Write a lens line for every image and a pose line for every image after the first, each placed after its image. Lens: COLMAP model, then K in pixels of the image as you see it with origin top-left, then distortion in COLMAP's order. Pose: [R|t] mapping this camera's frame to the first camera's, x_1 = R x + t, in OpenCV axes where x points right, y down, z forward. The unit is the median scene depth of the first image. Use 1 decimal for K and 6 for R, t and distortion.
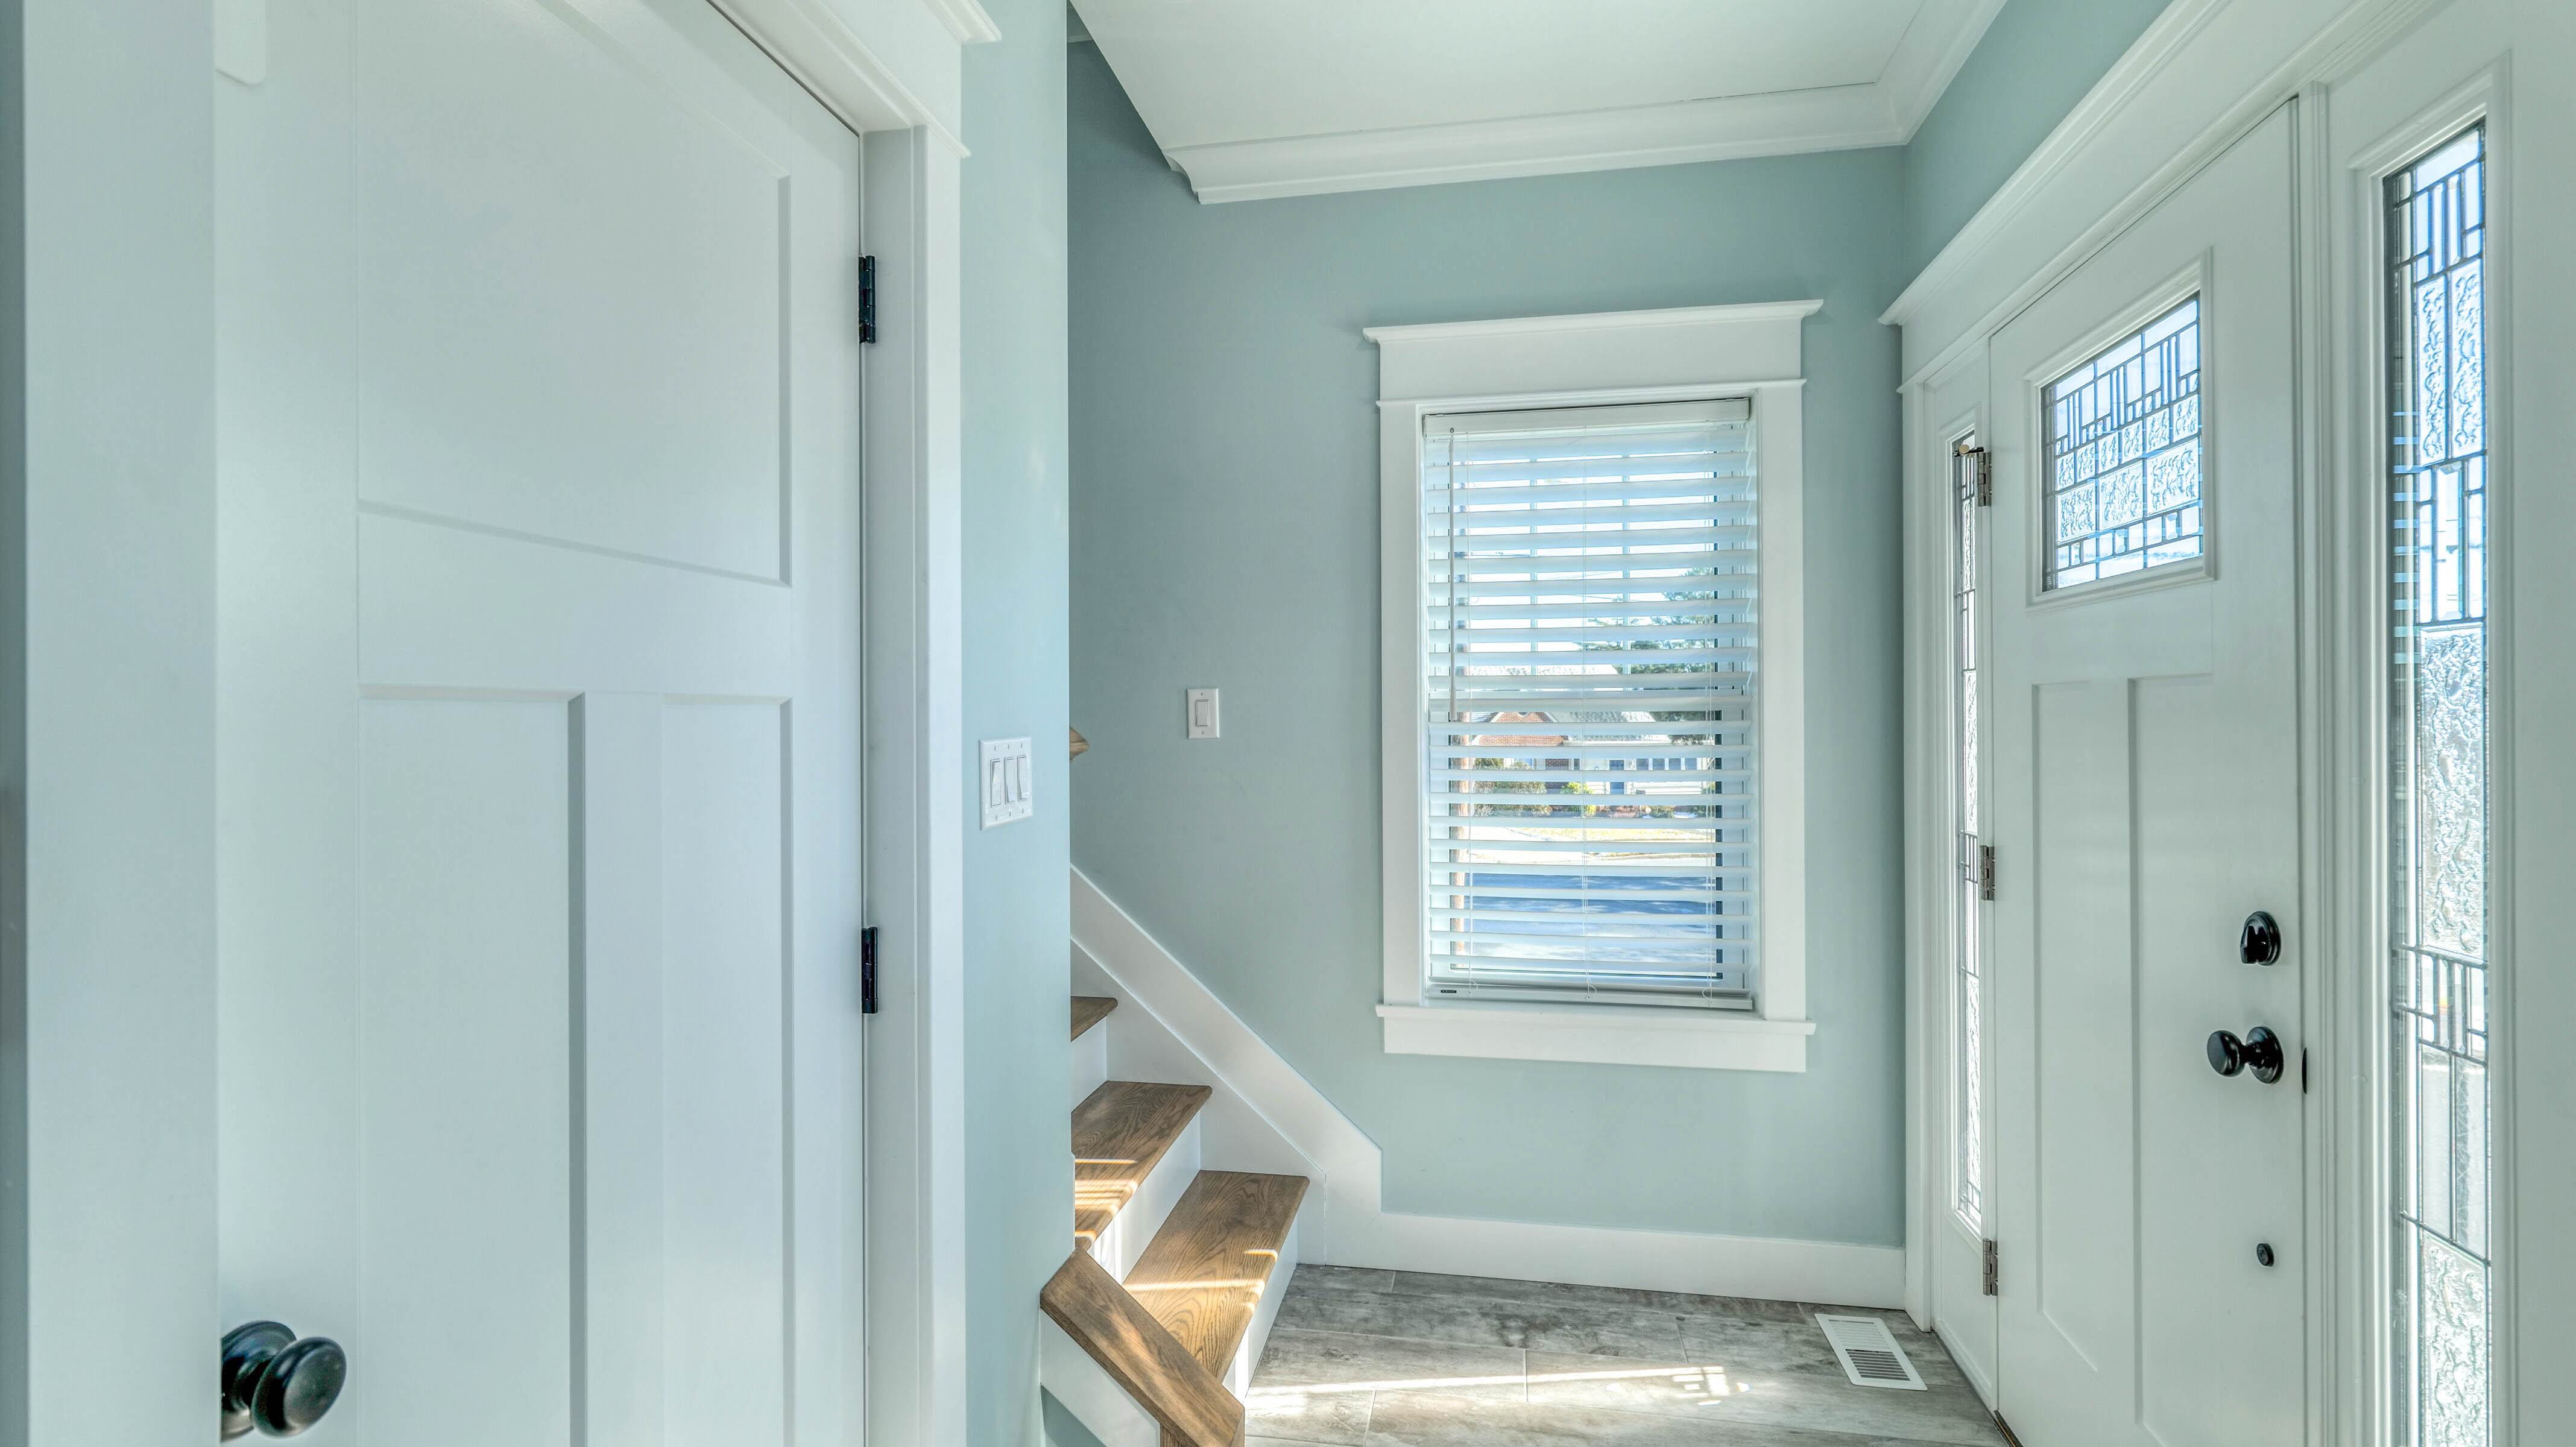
lens RADIAL K [[1192.1, 0, 1289.1], [0, 1192.1, 719.6], [0, 0, 1]] dist [0.002312, 0.000109]
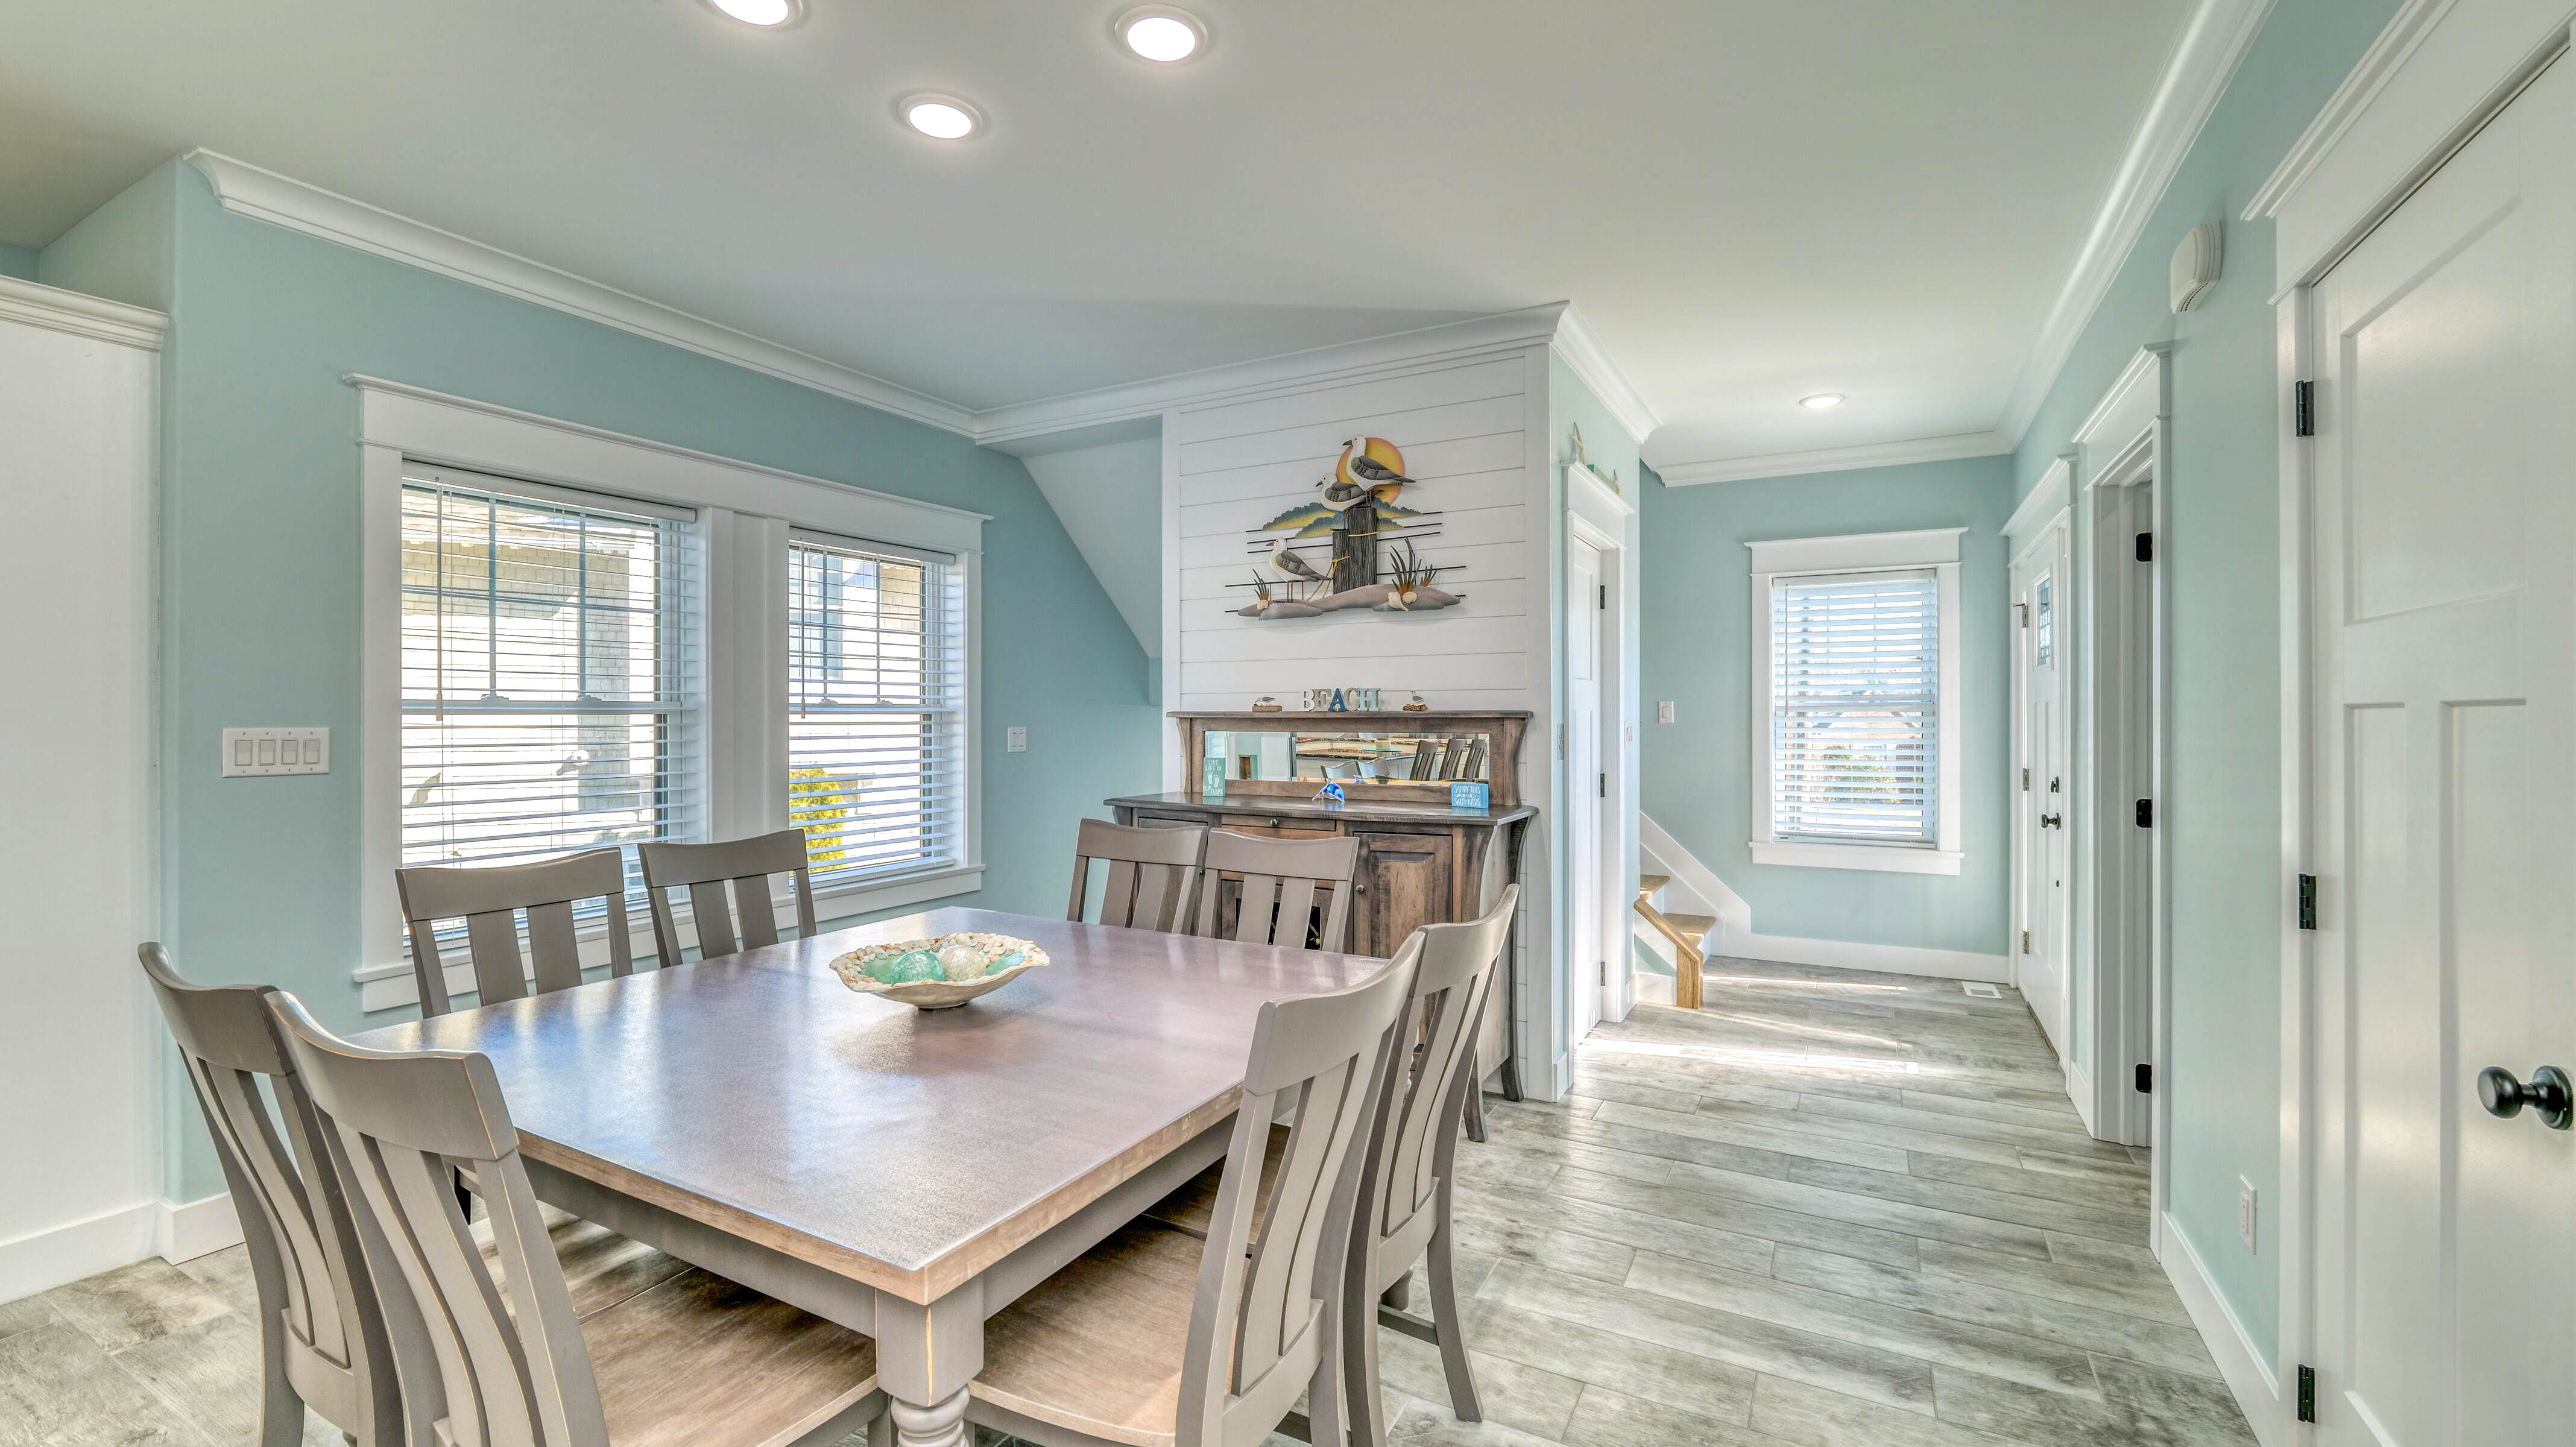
lens RADIAL K [[1062.2, 0, 1295.5], [0, 1062.2, 715.8], [0, 0, 1]] dist [-0.005646, 0.000188]
pose [[0.950781, 0.001470, -0.309861, -0.127979], [-0.000488, 0.999995, 0.003248, -0.005249], [0.309864, -0.002937, 0.950776, -1.233545]]
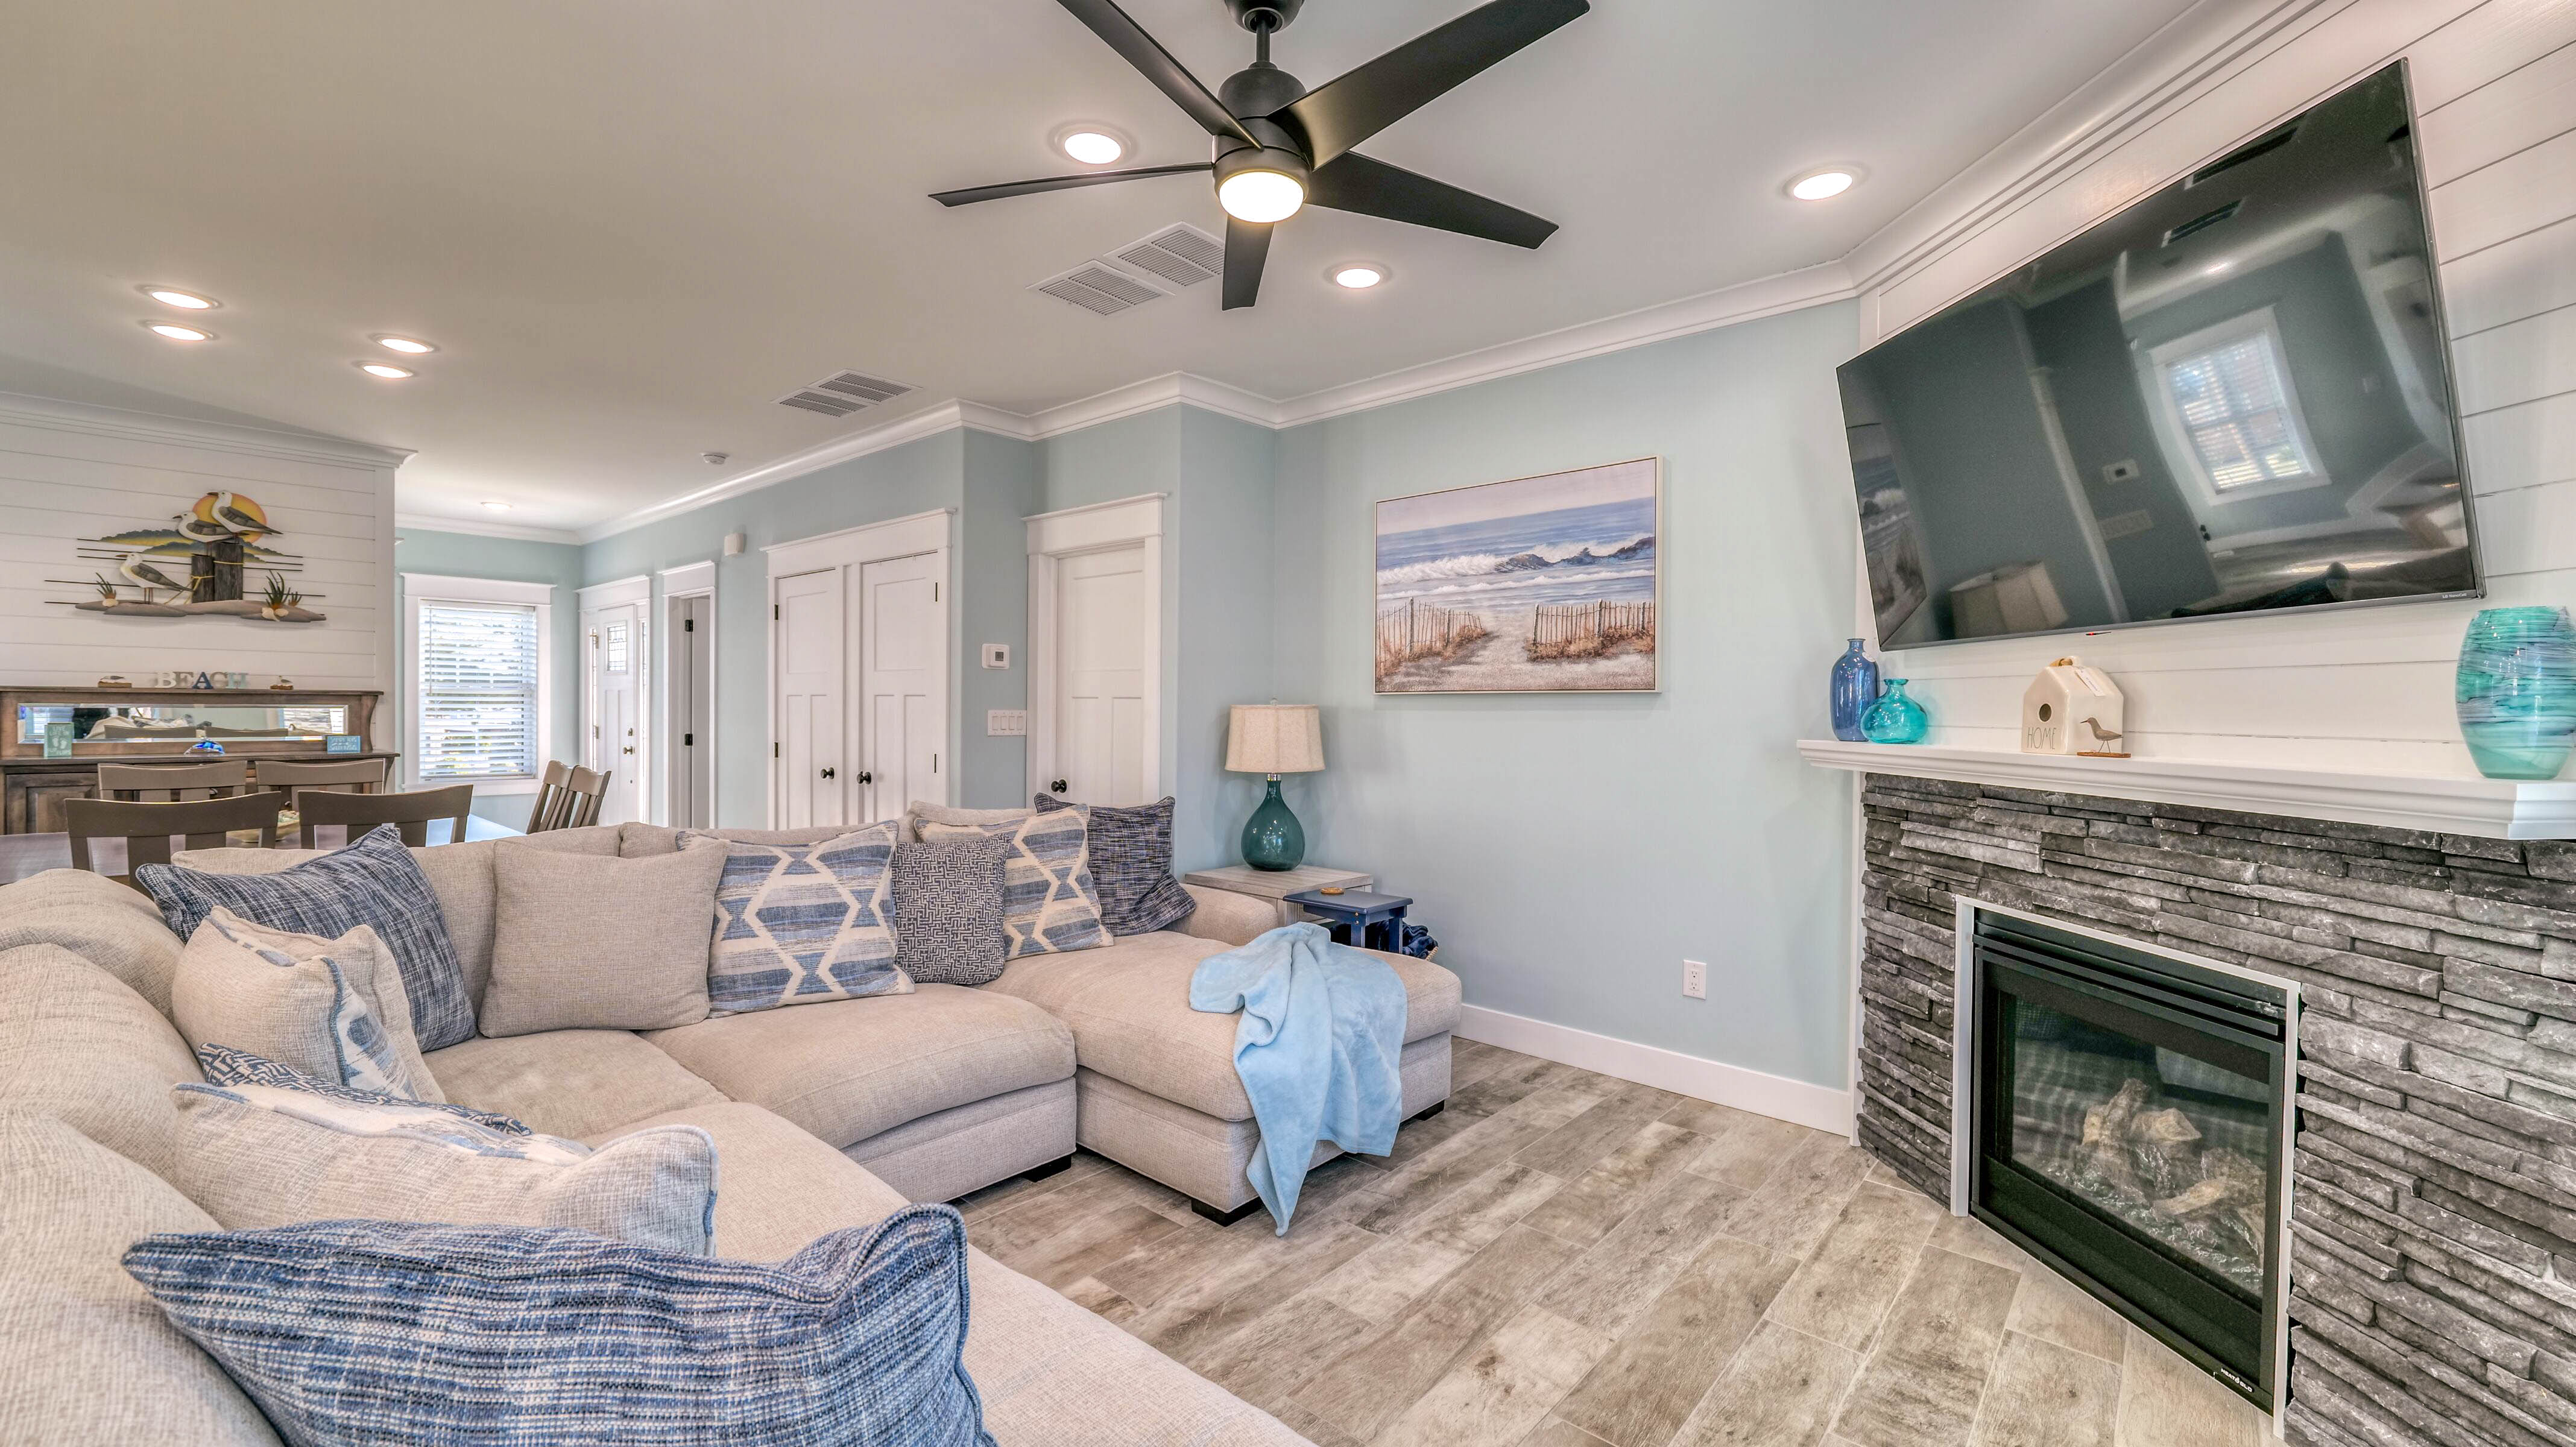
lens RADIAL K [[1062.2, 0, 1270.8], [0, 1062.2, 704.2], [0, 0, 1]] dist [-0.005646, 0.000188]
pose [[0.529691, 0.007833, 0.848155, -1.153560], [-0.011054, 0.999936, -0.002331, 0.005402], [-0.848119, -0.008141, 0.529744, -2.594877]]
